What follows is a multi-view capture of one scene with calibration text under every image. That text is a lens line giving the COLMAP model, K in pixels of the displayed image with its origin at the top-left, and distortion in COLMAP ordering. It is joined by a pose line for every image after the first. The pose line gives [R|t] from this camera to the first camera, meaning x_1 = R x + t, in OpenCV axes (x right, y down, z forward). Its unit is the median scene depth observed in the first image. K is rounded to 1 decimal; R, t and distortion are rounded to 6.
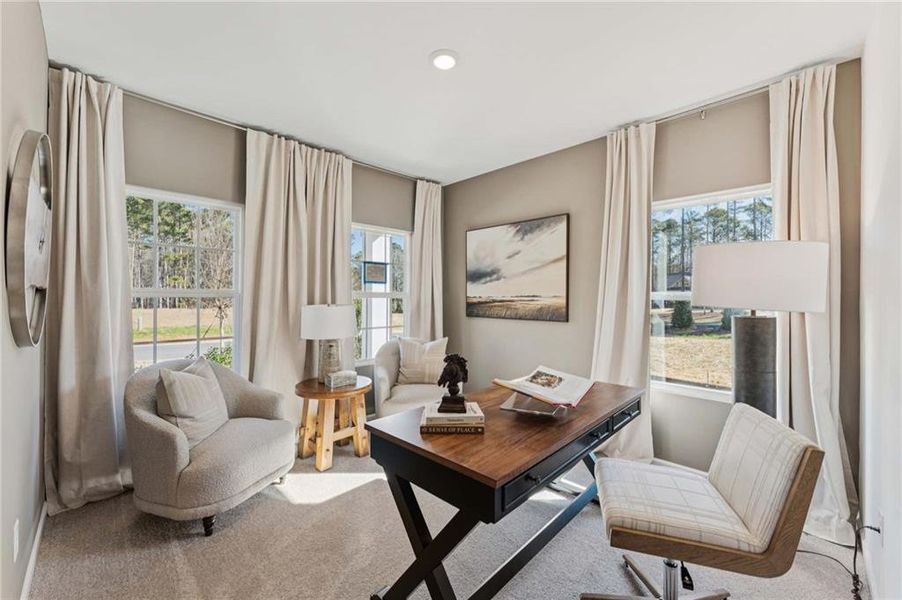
lens RADIAL K [[359.7, 0, 453.2], [0, 359.7, 294.2], [0, 0, 1]] dist [-0.000115, -0.000043]
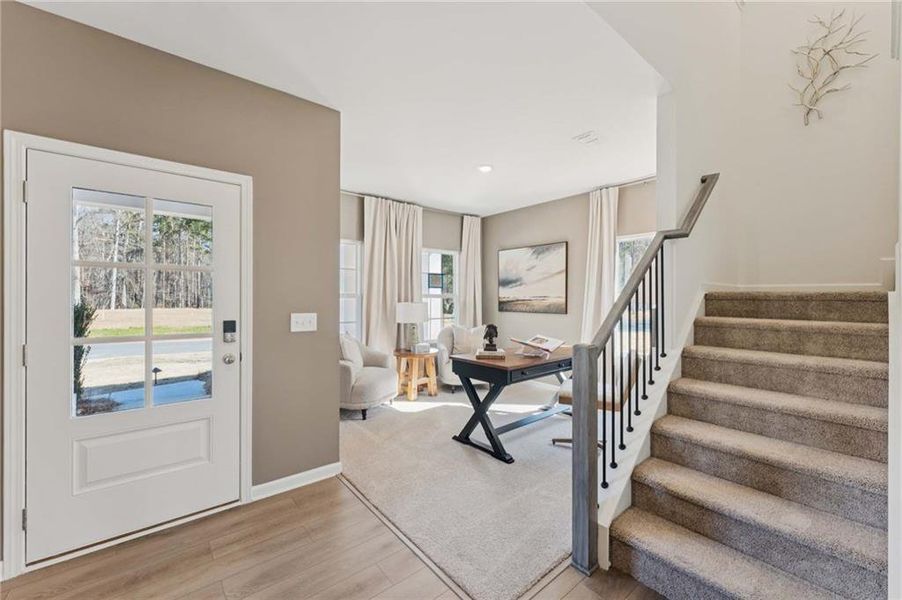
lens RADIAL K [[359.7, 0, 453.2], [0, 359.7, 294.2], [0, 0, 1]] dist [-0.000115, -0.000043]
pose [[0.995520, -0.001140, -0.094540, -0.009397], [0.000971, 0.999998, -0.001834, -0.002870], [0.094542, 0.001734, 0.995519, -0.530069]]
